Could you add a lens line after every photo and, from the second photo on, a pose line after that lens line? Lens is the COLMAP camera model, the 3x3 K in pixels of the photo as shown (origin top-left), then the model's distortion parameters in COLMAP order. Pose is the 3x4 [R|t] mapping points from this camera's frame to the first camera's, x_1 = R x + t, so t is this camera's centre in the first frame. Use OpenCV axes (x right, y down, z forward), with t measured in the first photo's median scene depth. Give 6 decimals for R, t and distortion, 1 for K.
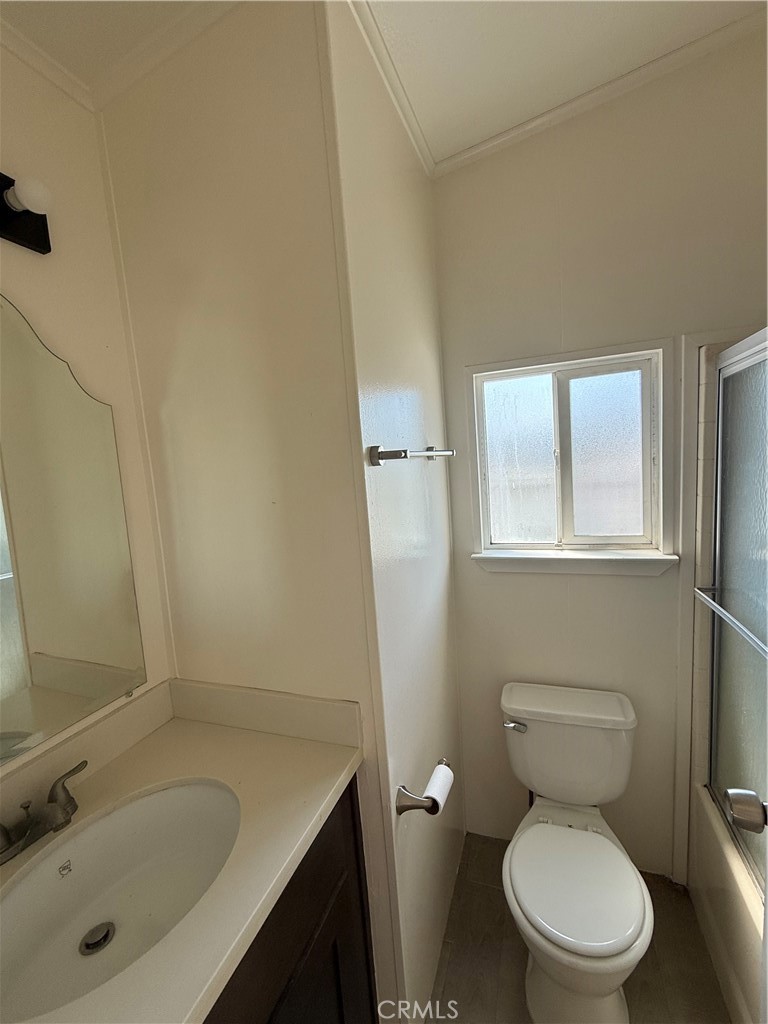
lens RADIAL K [[438.9, 0, 384.0], [0, 438.9, 512.0], [0, 0, 1]] dist [-0.002718, -0.000239]
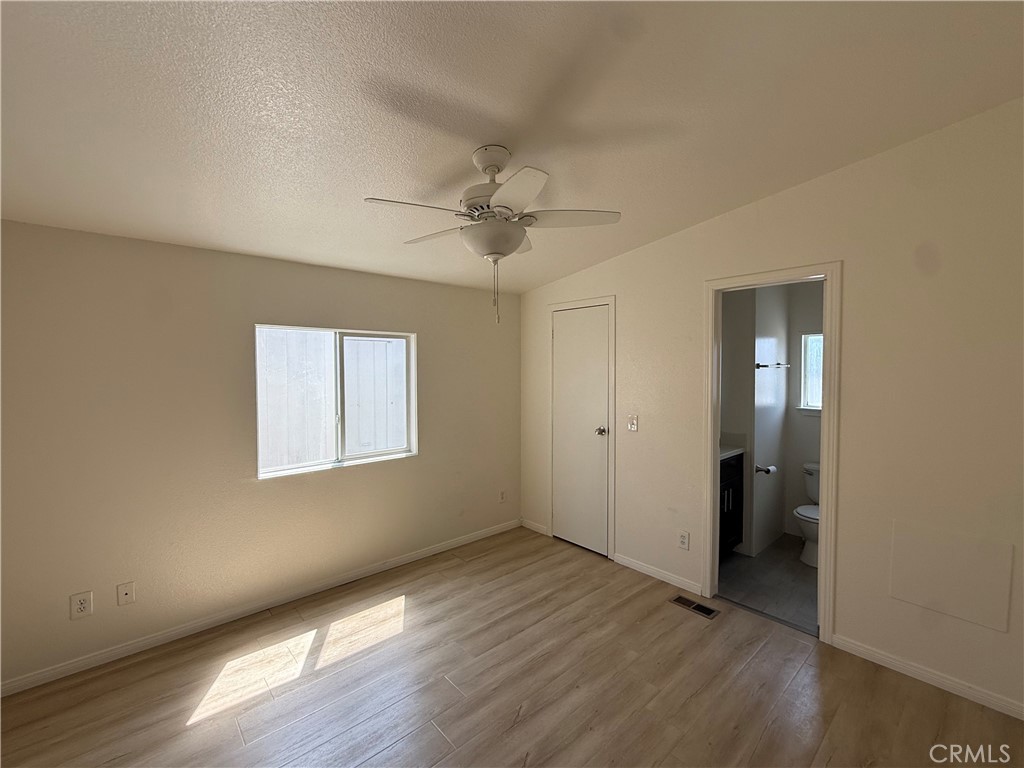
lens RADIAL K [[438.9, 0, 512.0], [0, 438.9, 384.0], [0, 0, 1]] dist [-0.002718, -0.000239]
pose [[0.865230, 0.080066, -0.494941, 0.021255], [-0.106920, 0.993924, -0.026125, 0.296624], [0.489842, 0.075523, 0.868534, -2.781708]]
